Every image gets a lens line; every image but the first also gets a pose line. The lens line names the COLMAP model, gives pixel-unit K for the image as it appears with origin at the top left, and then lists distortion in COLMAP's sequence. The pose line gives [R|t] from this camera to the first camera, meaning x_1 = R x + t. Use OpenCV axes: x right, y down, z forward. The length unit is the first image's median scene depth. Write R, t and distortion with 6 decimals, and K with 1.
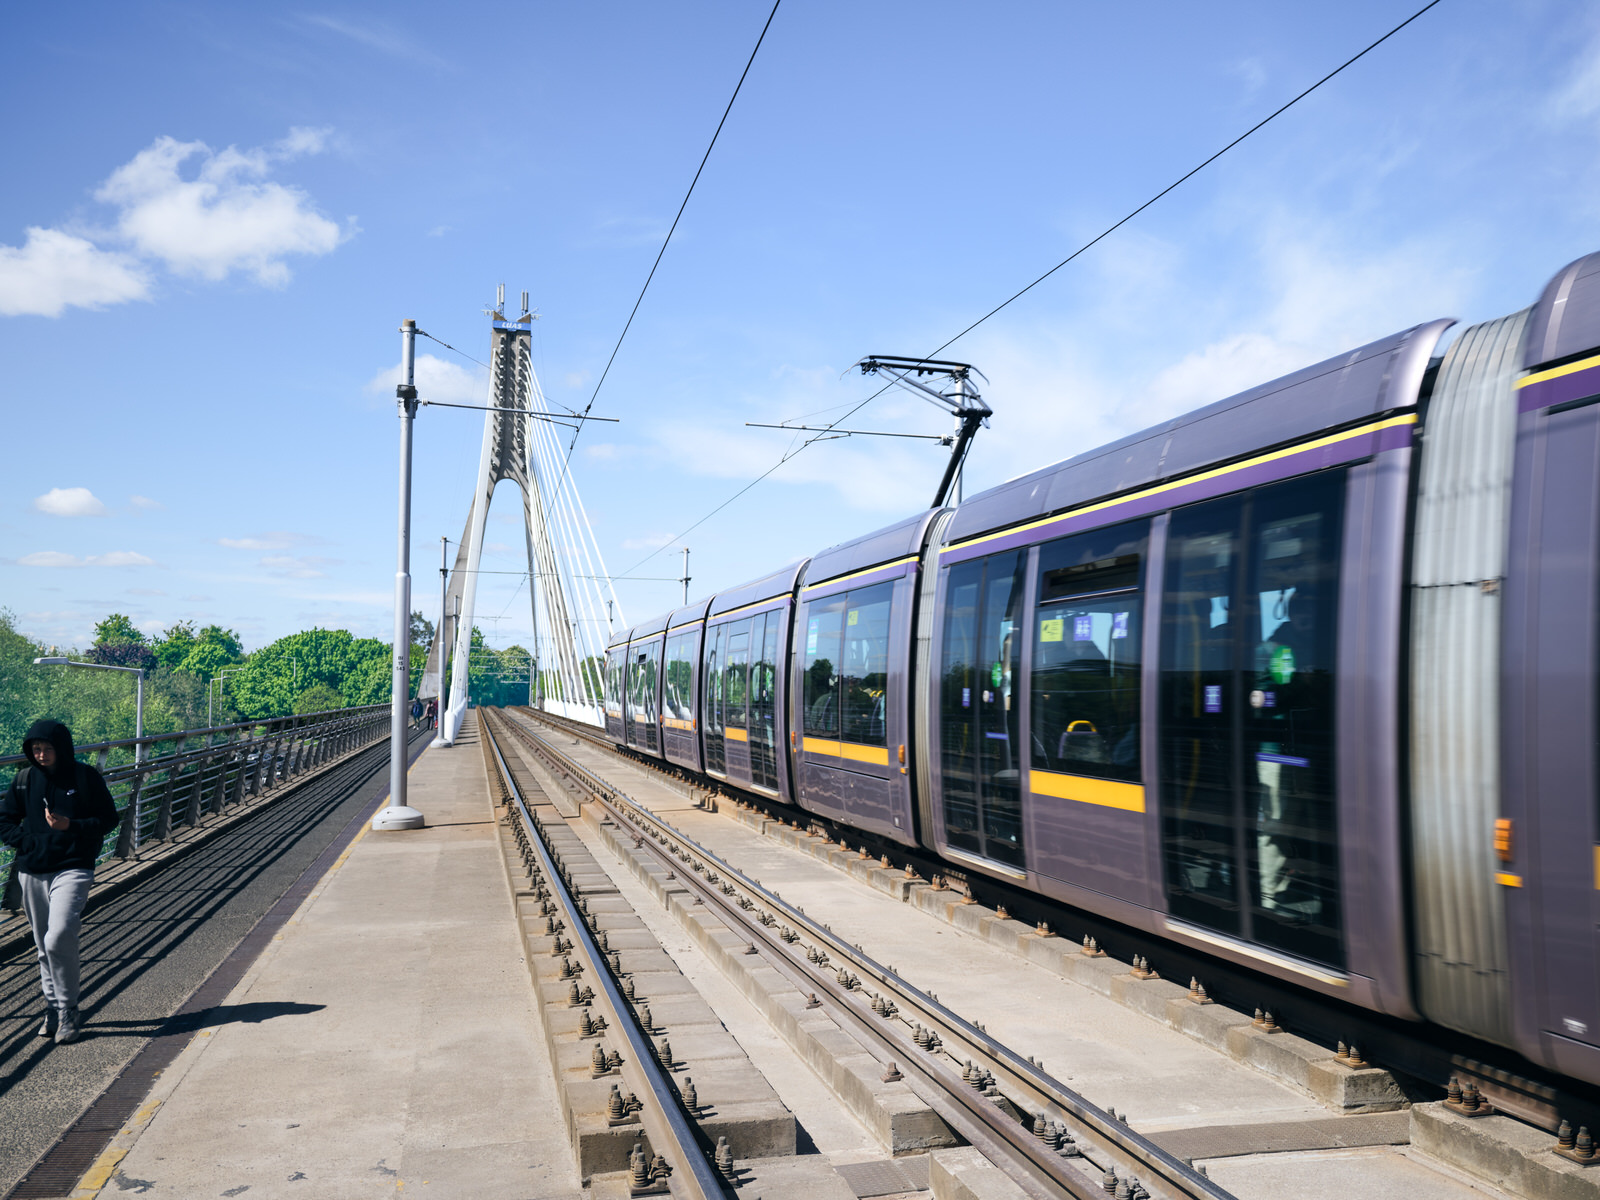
lens RADIAL K [[1337.5, 0, 833.1], [0, 1337.5, 646.5], [0, 0, 1]] dist [0.012065, -0.009726]
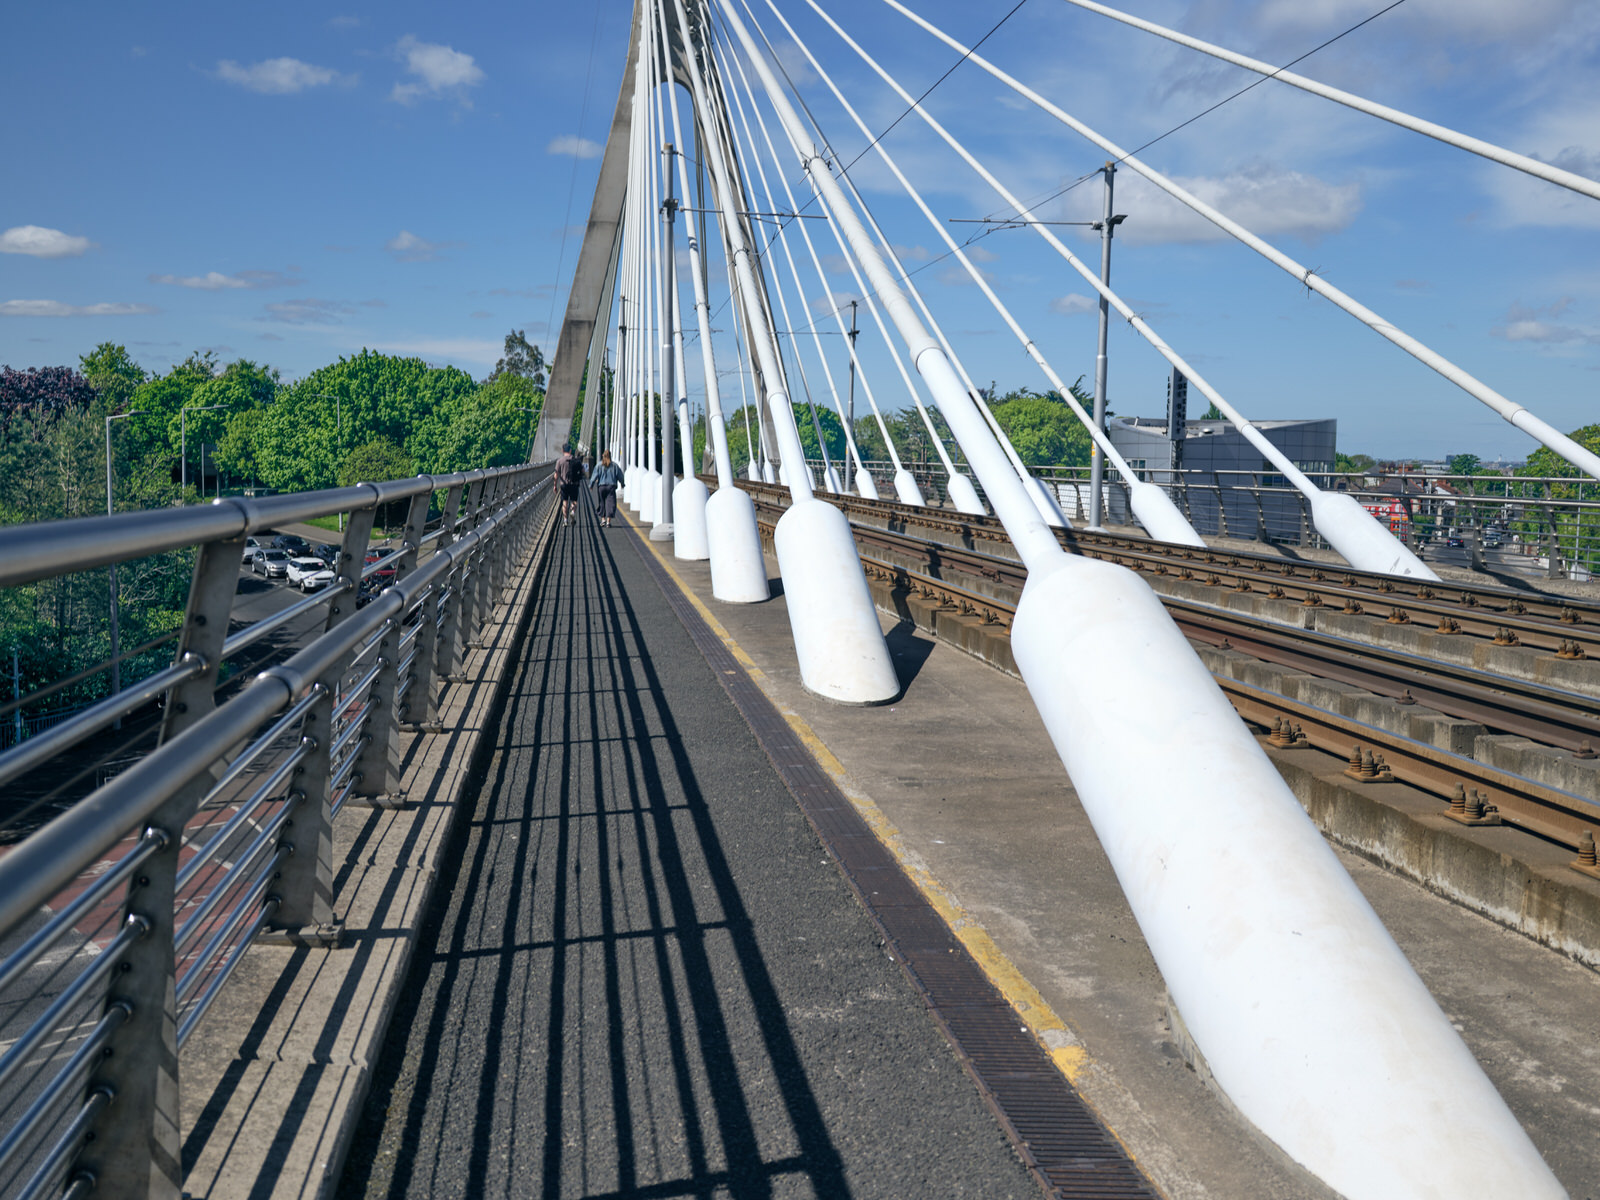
lens RADIAL K [[1583.1, 0, 796.5], [0, 1583.1, 598.9], [0, 0, 1]] dist [0.000391, -0.042738]
pose [[0.992070, 0.009604, -0.125320, -0.094546], [0.006032, 0.992289, 0.123797, 0.011751], [0.125543, -0.123571, 0.984362, 0.285690]]
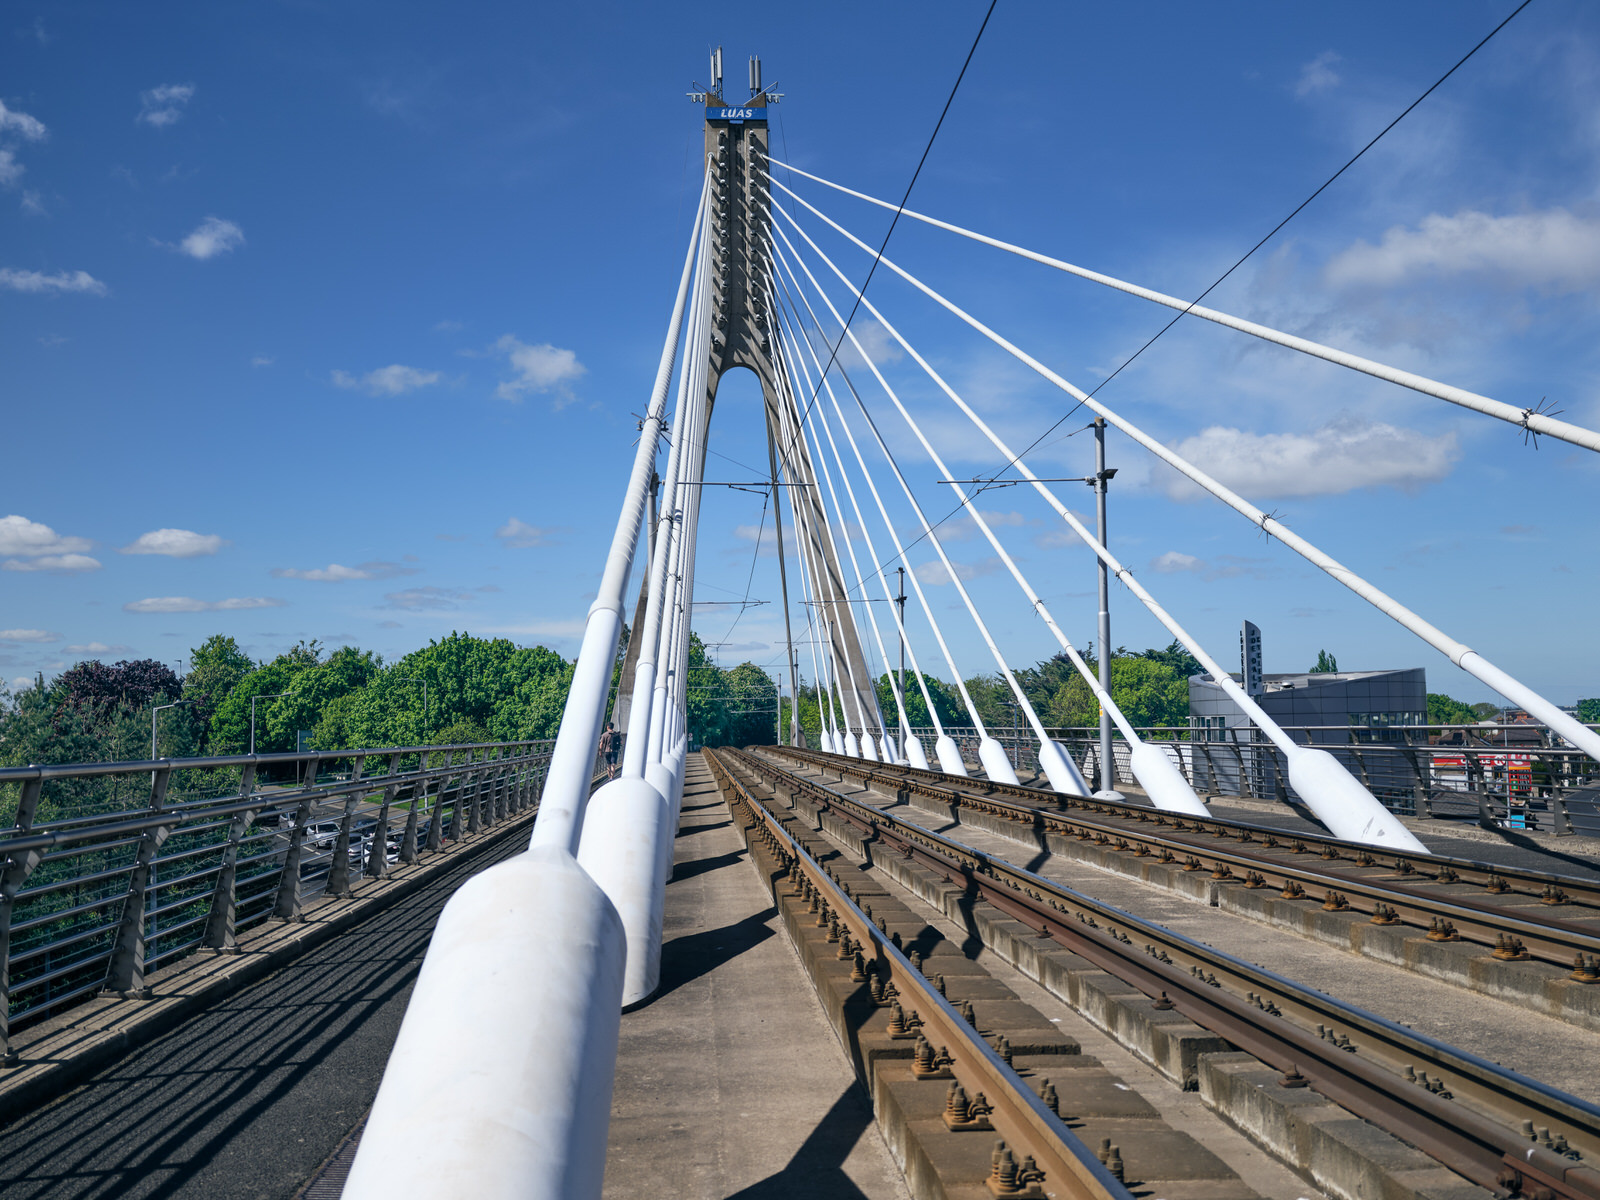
lens RADIAL K [[1582.1, 0, 795.7], [0, 1582.1, 598.7], [0, 0, 1]] dist [-0.000421, -0.041039]
pose [[0.980216, -0.048692, -0.191848, -0.081932], [0.040367, 0.998076, -0.047069, 0.012174], [0.193771, 0.038393, 0.980295, 0.294335]]
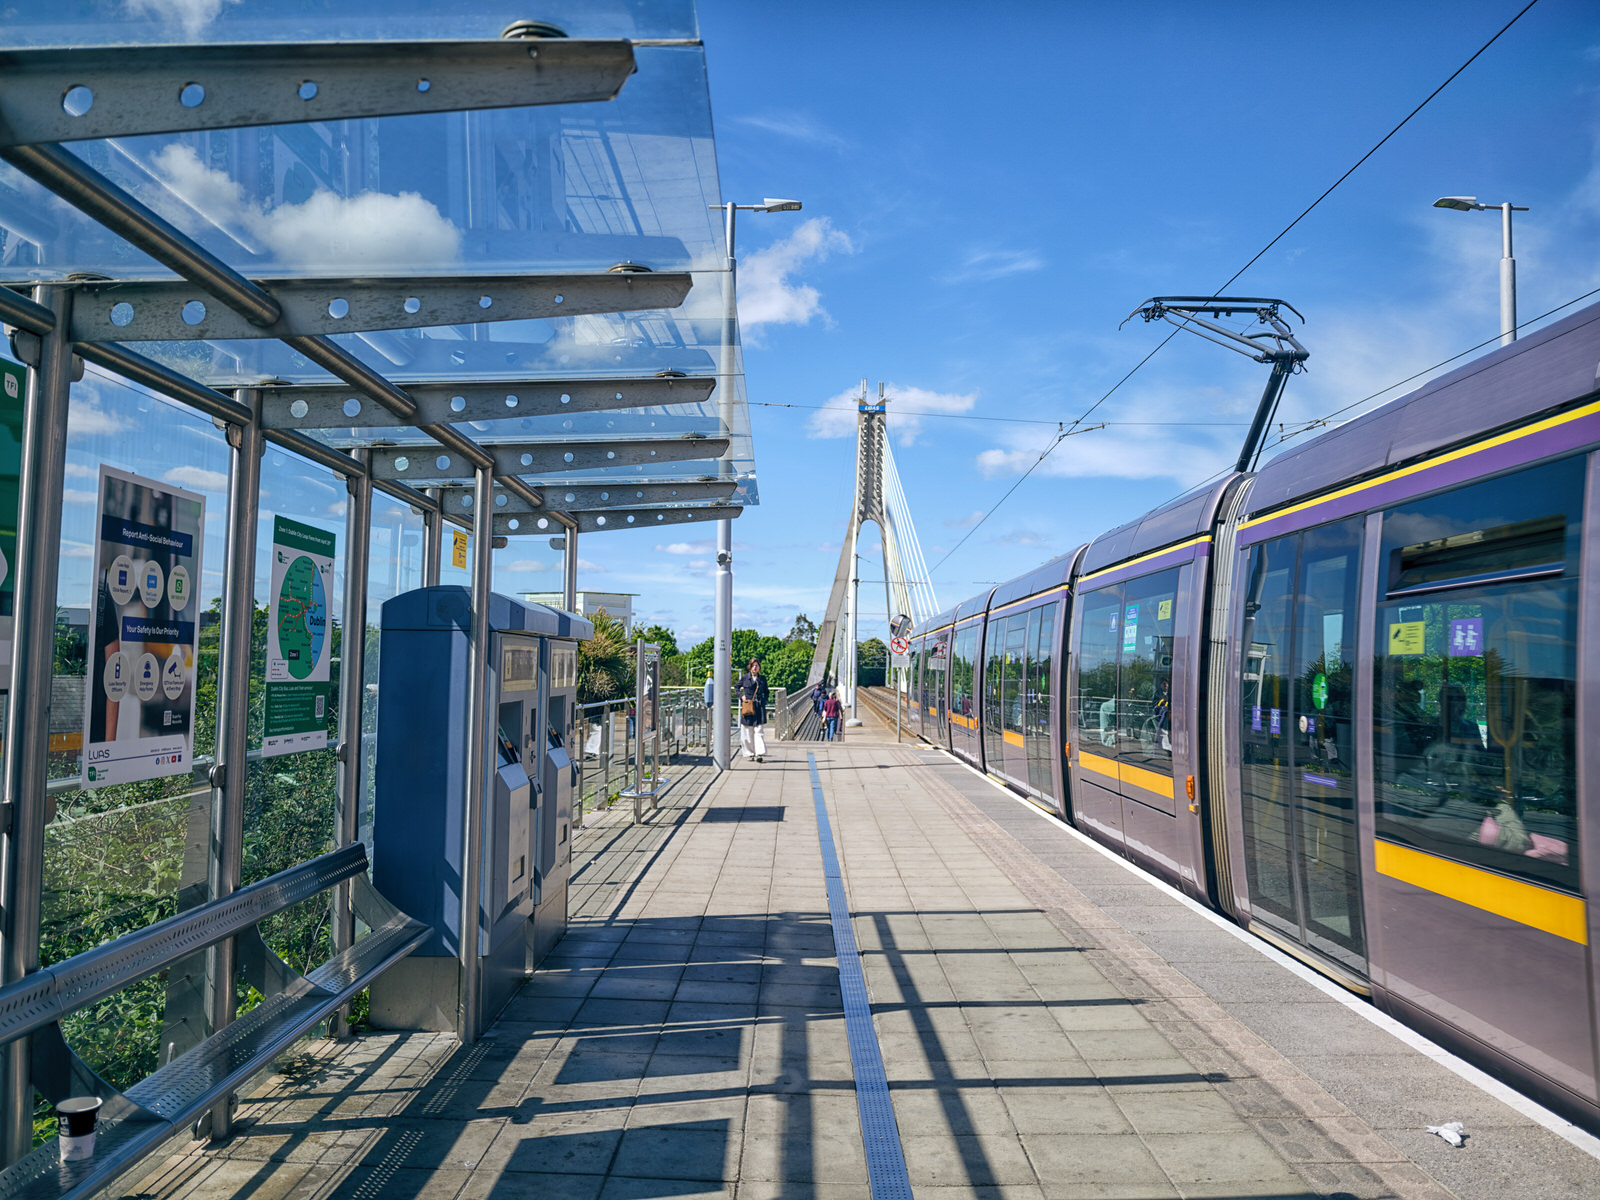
lens RADIAL K [[1274.4, 0, 830.5], [0, 1274.4, 623.9], [0, 0, 1]] dist [-0.004373, 0.004088]
pose [[0.963218, -0.009109, -0.268566, 0.062485], [0.007059, 0.999938, -0.008599, -0.007565], [0.268628, 0.006387, 0.963223, -0.246700]]
